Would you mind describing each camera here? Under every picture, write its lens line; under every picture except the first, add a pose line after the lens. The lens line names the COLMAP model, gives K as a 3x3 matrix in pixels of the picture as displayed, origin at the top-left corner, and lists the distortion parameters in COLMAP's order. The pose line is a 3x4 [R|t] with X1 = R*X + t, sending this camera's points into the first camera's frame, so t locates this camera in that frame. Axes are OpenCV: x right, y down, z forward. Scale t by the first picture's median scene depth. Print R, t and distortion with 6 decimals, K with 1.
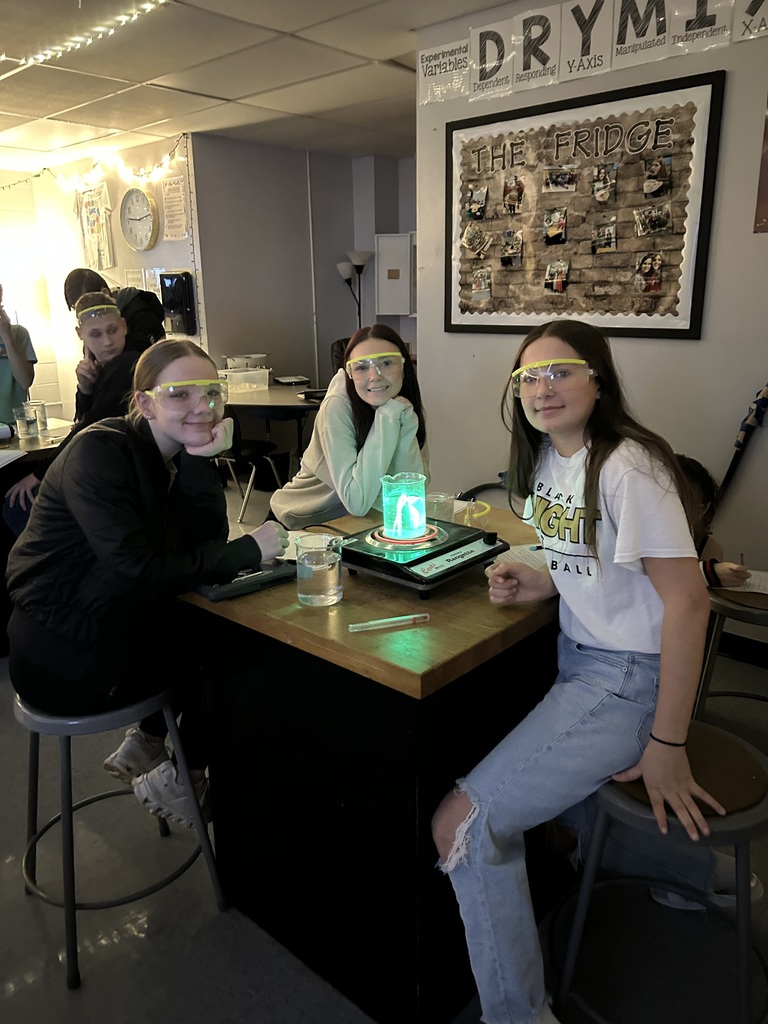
lens RADIAL K [[770.0, 0, 388.1], [0, 770.0, 514.5], [0, 0, 1]] dist [0.013684, -0.012933]
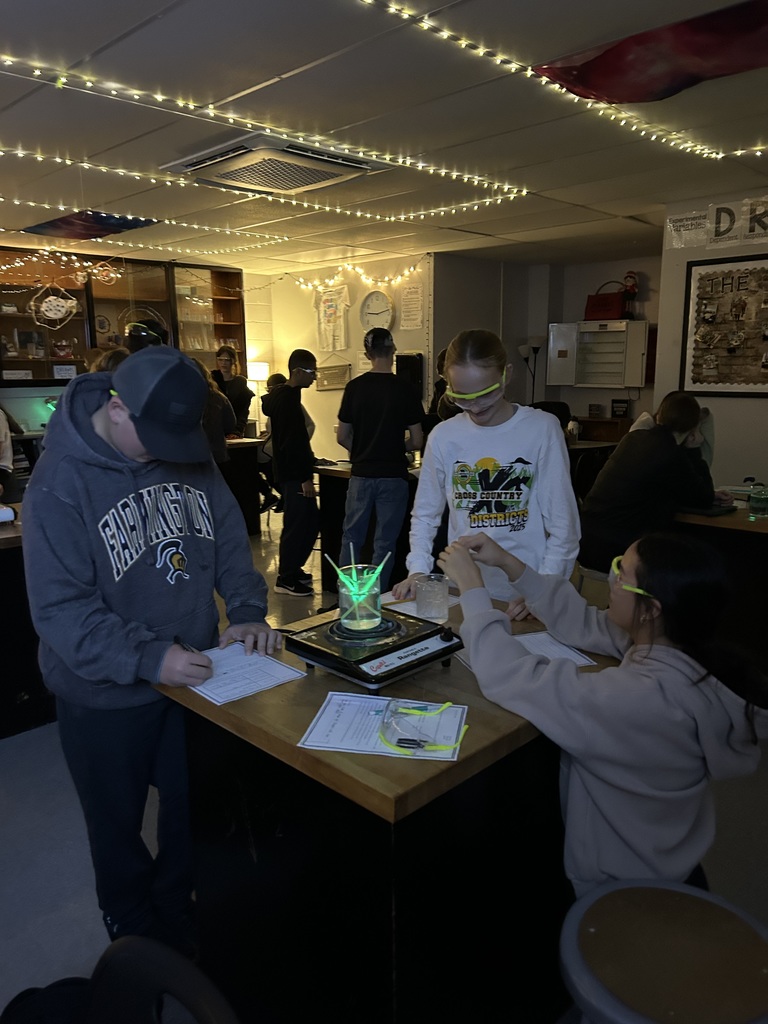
lens RADIAL K [[770.0, 0, 374.7], [0, 770.0, 516.6], [0, 0, 1]] dist [0.013684, -0.012933]
pose [[0.997990, 0.017898, -0.060795, -0.436012], [-0.023139, 0.995973, -0.086622, 0.140474], [0.059000, 0.087854, 0.994385, -0.506233]]
